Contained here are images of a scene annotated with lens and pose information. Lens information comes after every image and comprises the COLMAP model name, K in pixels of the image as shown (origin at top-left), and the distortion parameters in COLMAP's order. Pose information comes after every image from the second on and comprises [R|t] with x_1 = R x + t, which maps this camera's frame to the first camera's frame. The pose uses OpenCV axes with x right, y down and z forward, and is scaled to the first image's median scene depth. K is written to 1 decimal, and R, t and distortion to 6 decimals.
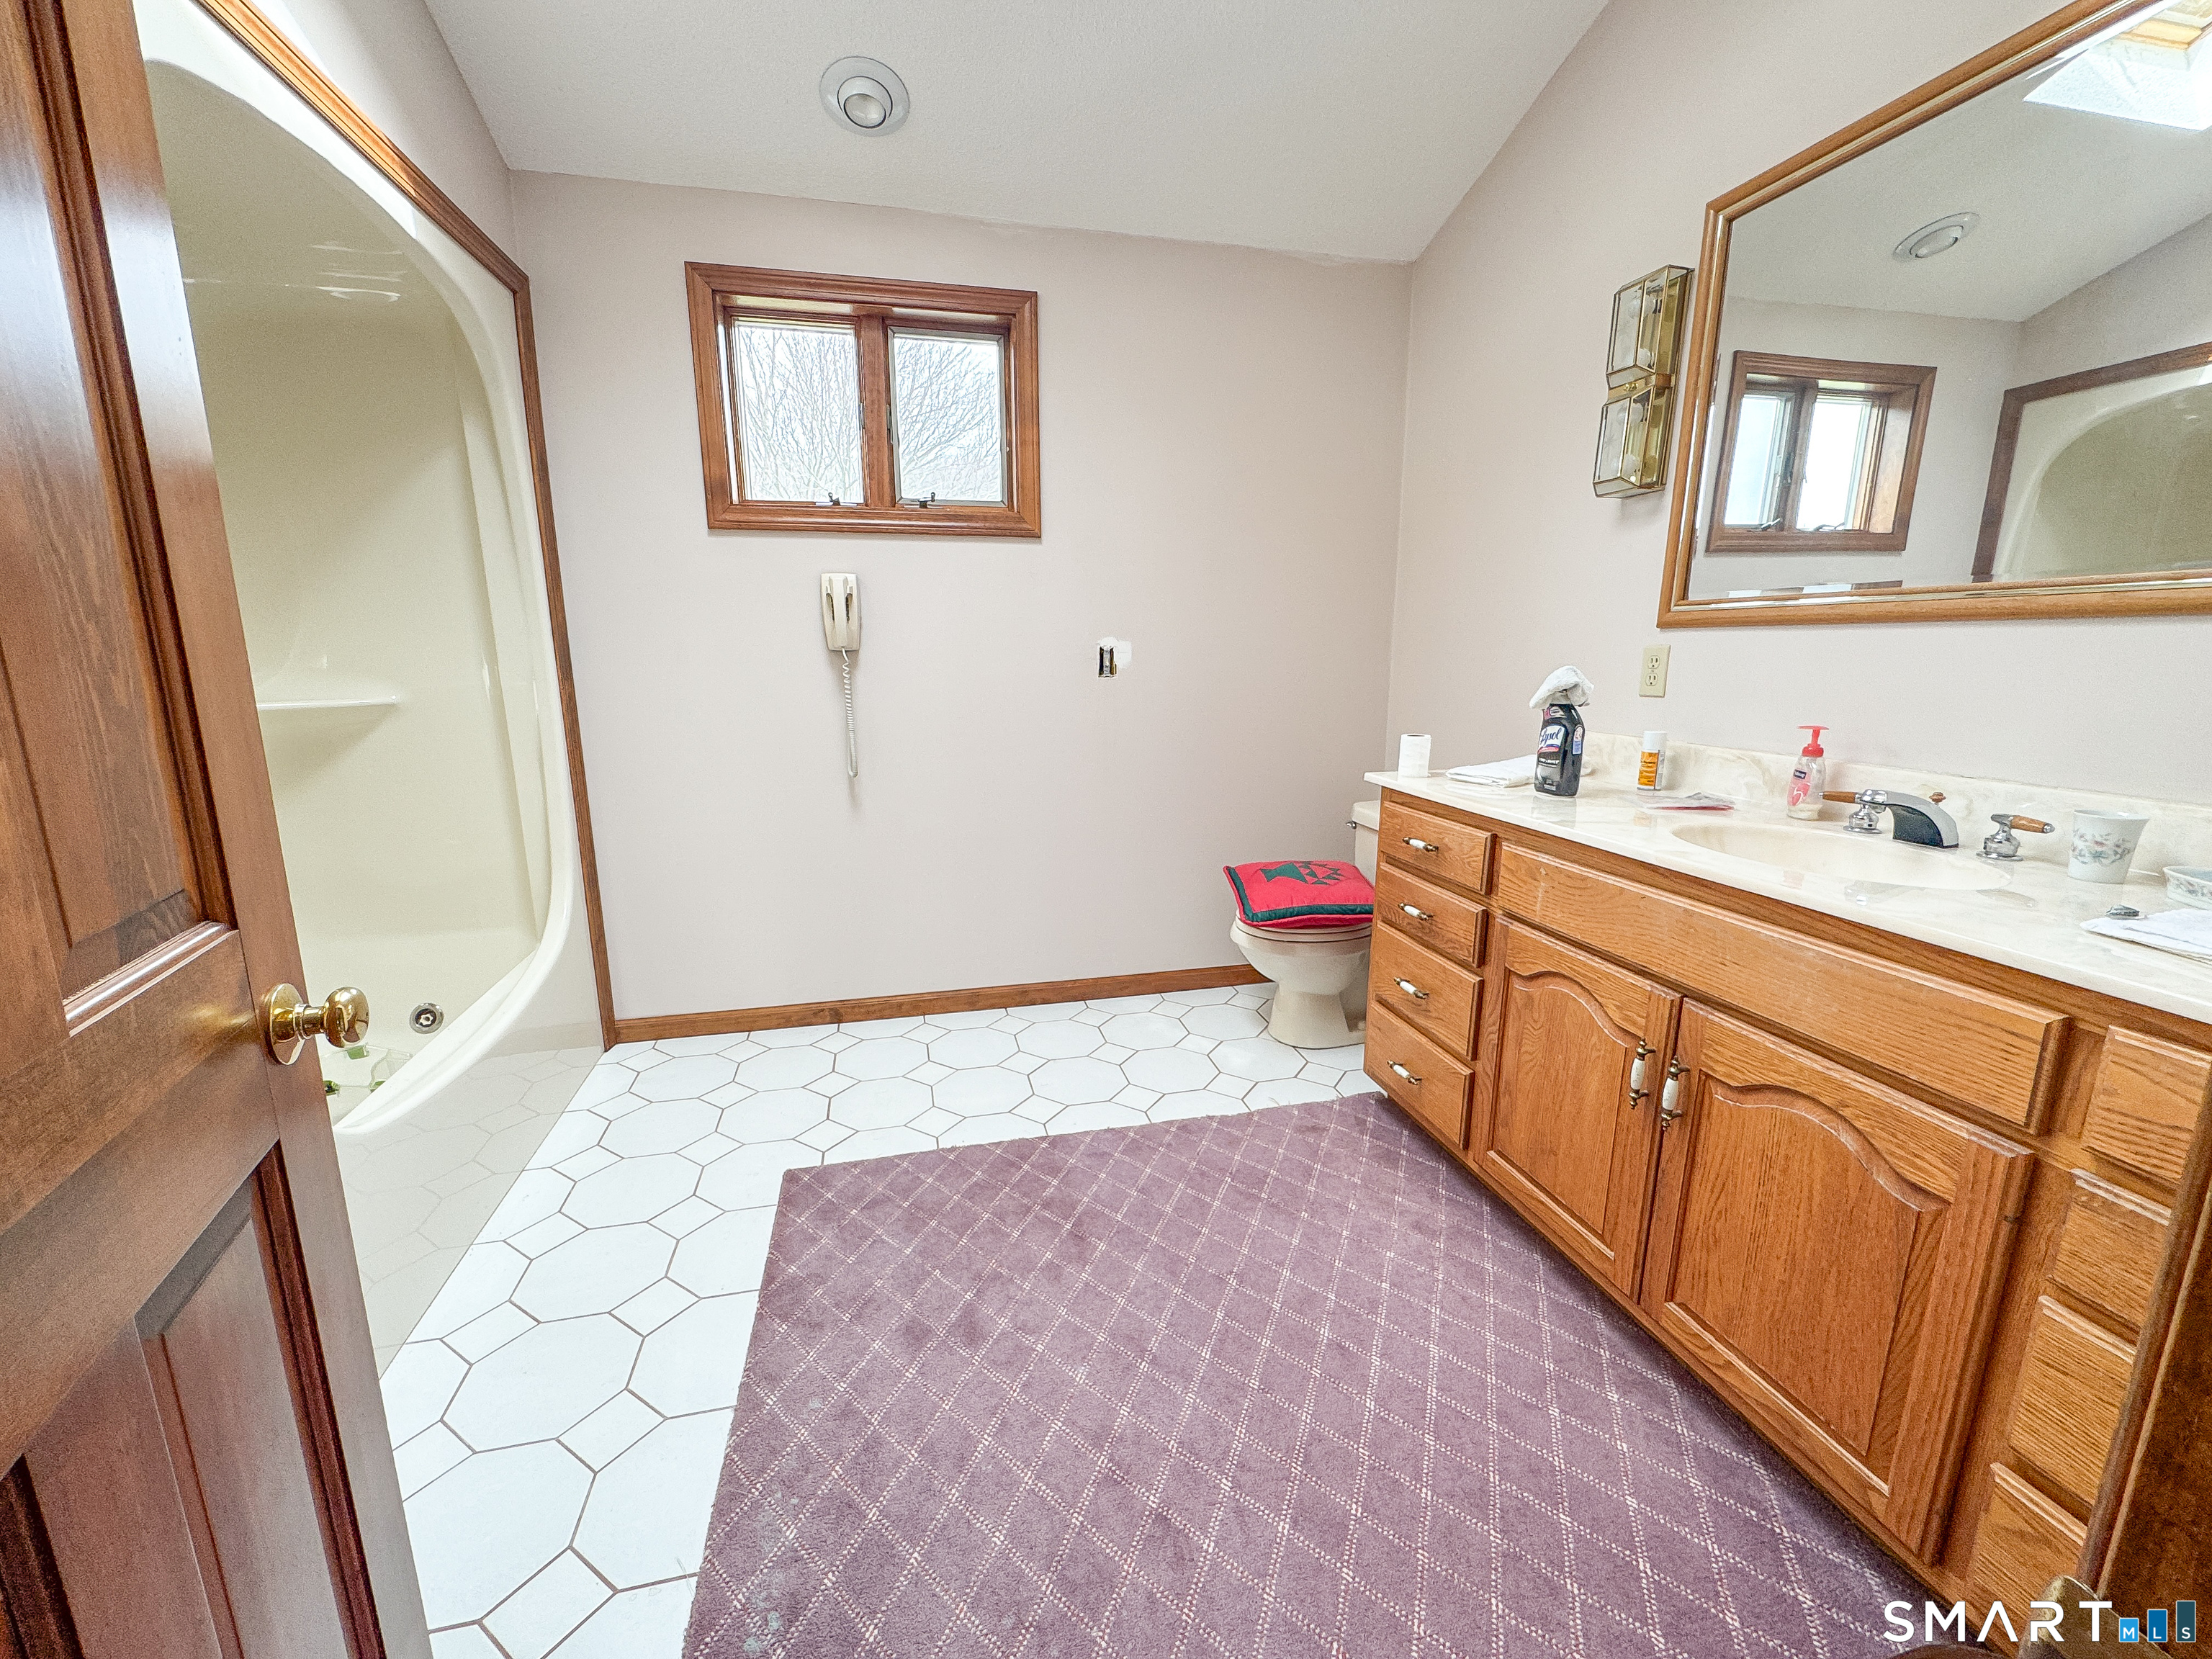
lens RADIAL K [[890.8, 0, 1109.4], [0, 890.8, 827.3], [0, 0, 1]] dist [-0.003668, -0.000291]
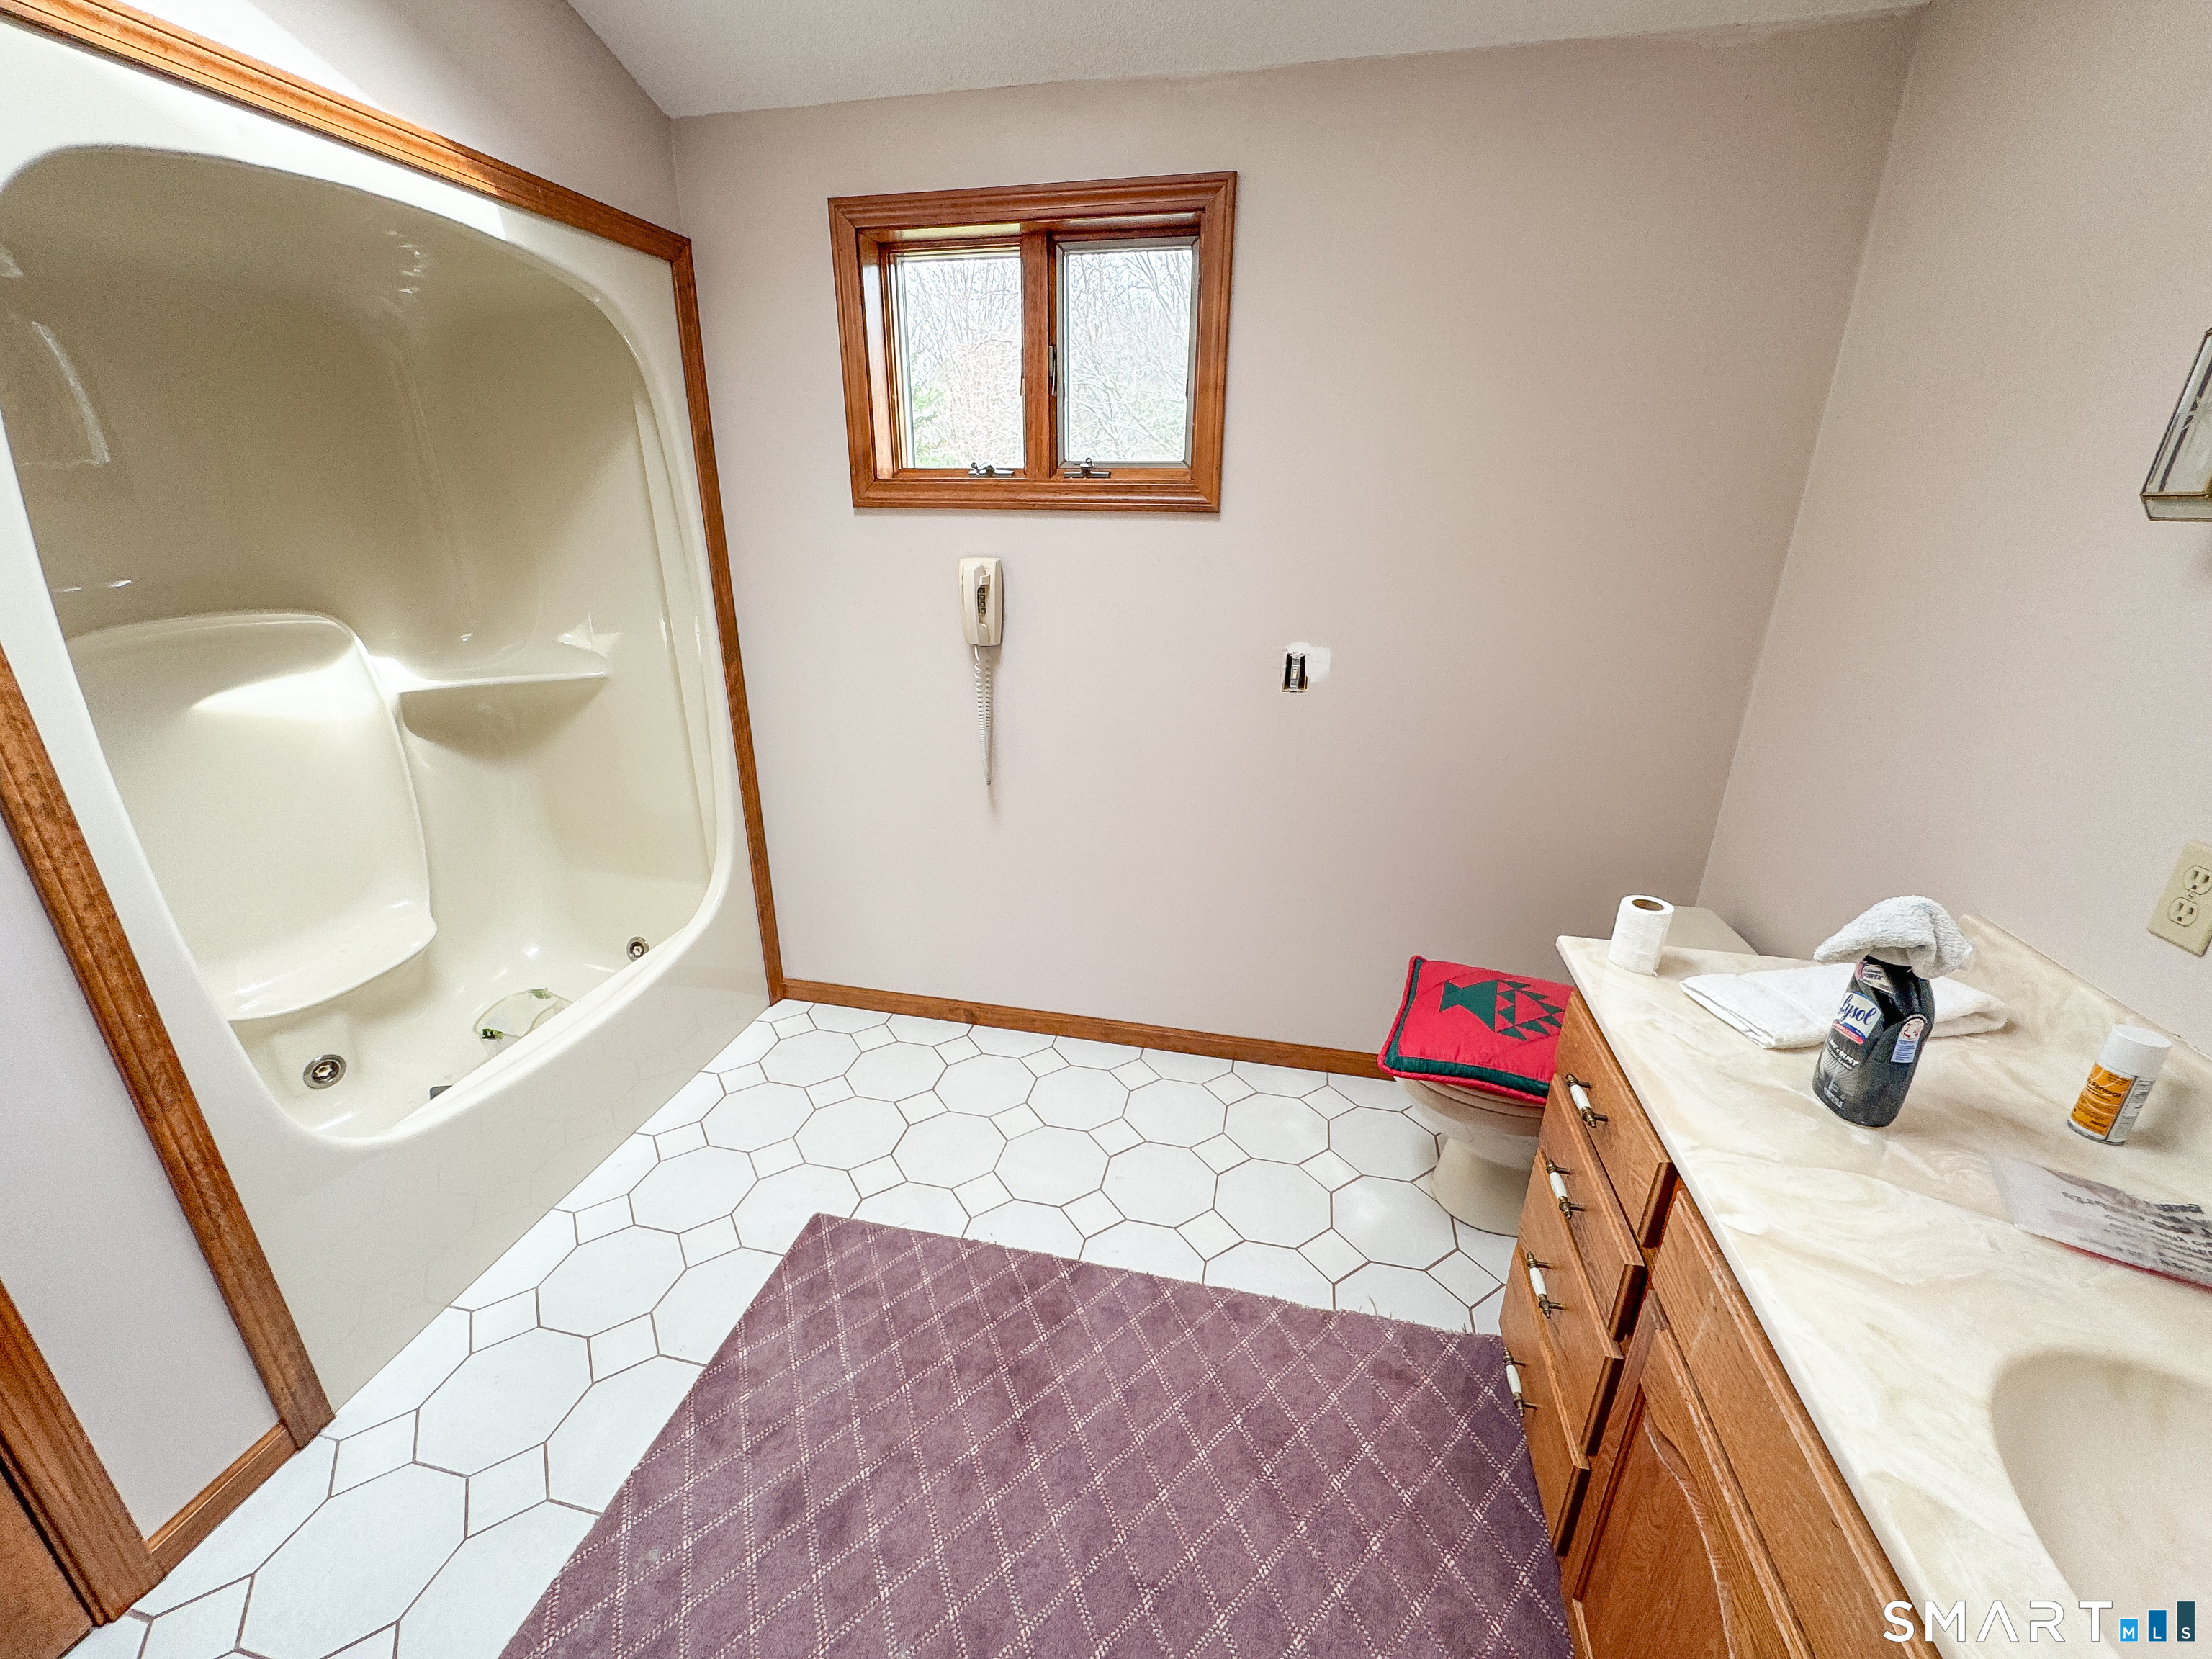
lens RADIAL K [[890.8, 0, 1100.2], [0, 890.8, 831.1], [0, 0, 1]] dist [-0.003668, -0.000291]
pose [[0.898500, 0.161231, -0.408292, 0.206316], [-0.099540, 0.980710, 0.168222, -0.184238], [0.427538, -0.110506, 0.897218, 0.240010]]
